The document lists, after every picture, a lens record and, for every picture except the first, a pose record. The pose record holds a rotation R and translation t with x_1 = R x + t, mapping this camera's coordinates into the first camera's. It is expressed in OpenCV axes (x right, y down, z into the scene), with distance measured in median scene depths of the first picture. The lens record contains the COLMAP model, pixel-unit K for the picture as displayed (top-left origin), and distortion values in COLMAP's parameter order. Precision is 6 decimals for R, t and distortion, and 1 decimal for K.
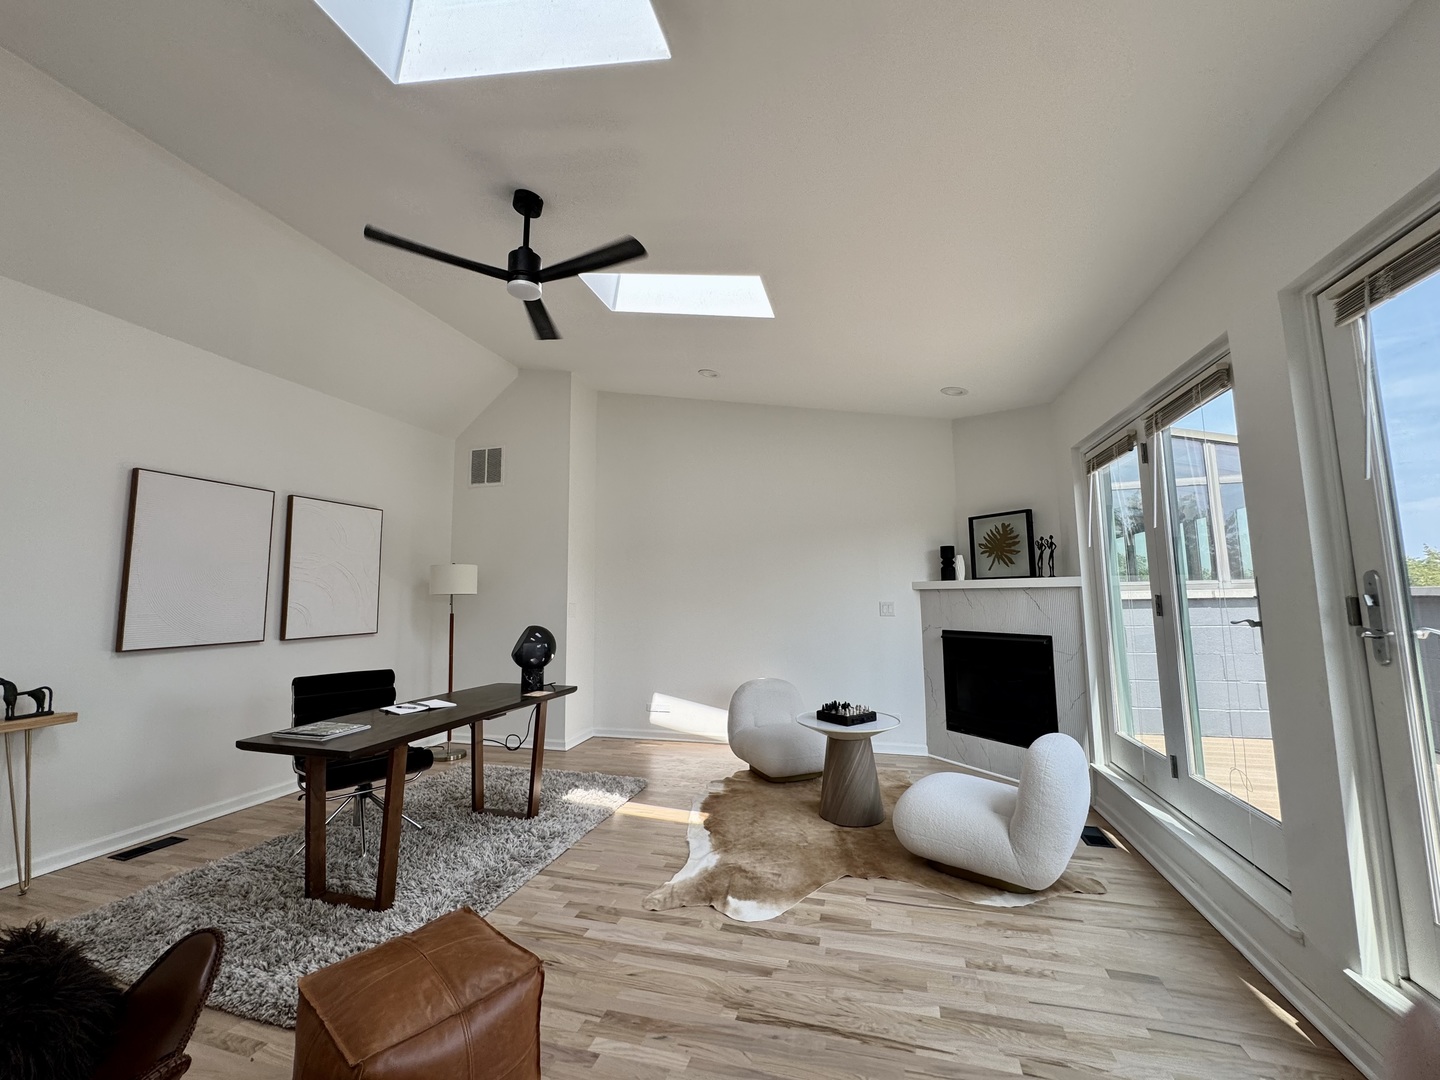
lens RADIAL K [[573.3, 0, 720.3], [0, 573.3, 540.0], [0, 0, 1]] dist [-0.003745, 0.000838]
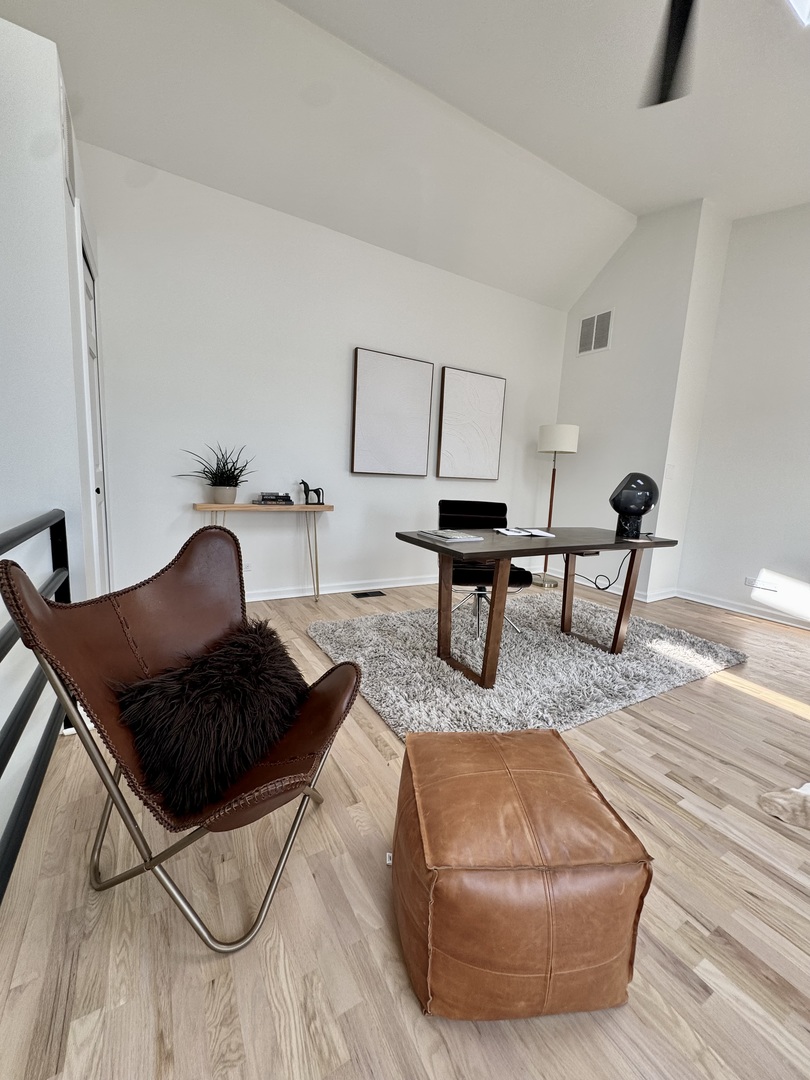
lens RADIAL K [[430.0, 0, 405.6], [0, 430.0, 540.4], [0, 0, 1]] dist [-0.003745, 0.000838]
pose [[0.722202, 0.152717, -0.674612, -0.106972], [0.009757, 0.972975, 0.230705, 0.097007], [0.691613, -0.173198, 0.701194, 0.216882]]
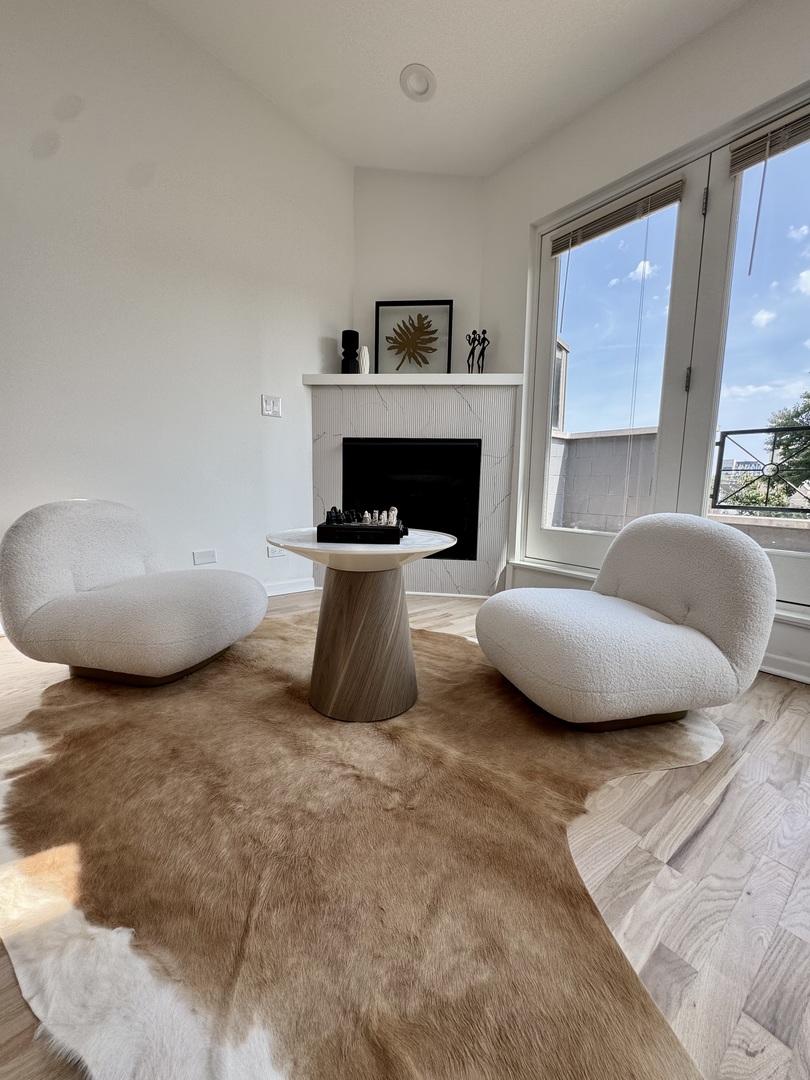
lens RADIAL K [[430.0, 0, 402.8], [0, 430.0, 540.3], [0, 0, 1]] dist [-0.003745, 0.000838]
pose [[0.579829, -0.083680, 0.810429, -0.093568], [-0.109116, 0.977775, 0.179027, 0.241550], [-0.807398, -0.192235, 0.557812, 0.749950]]
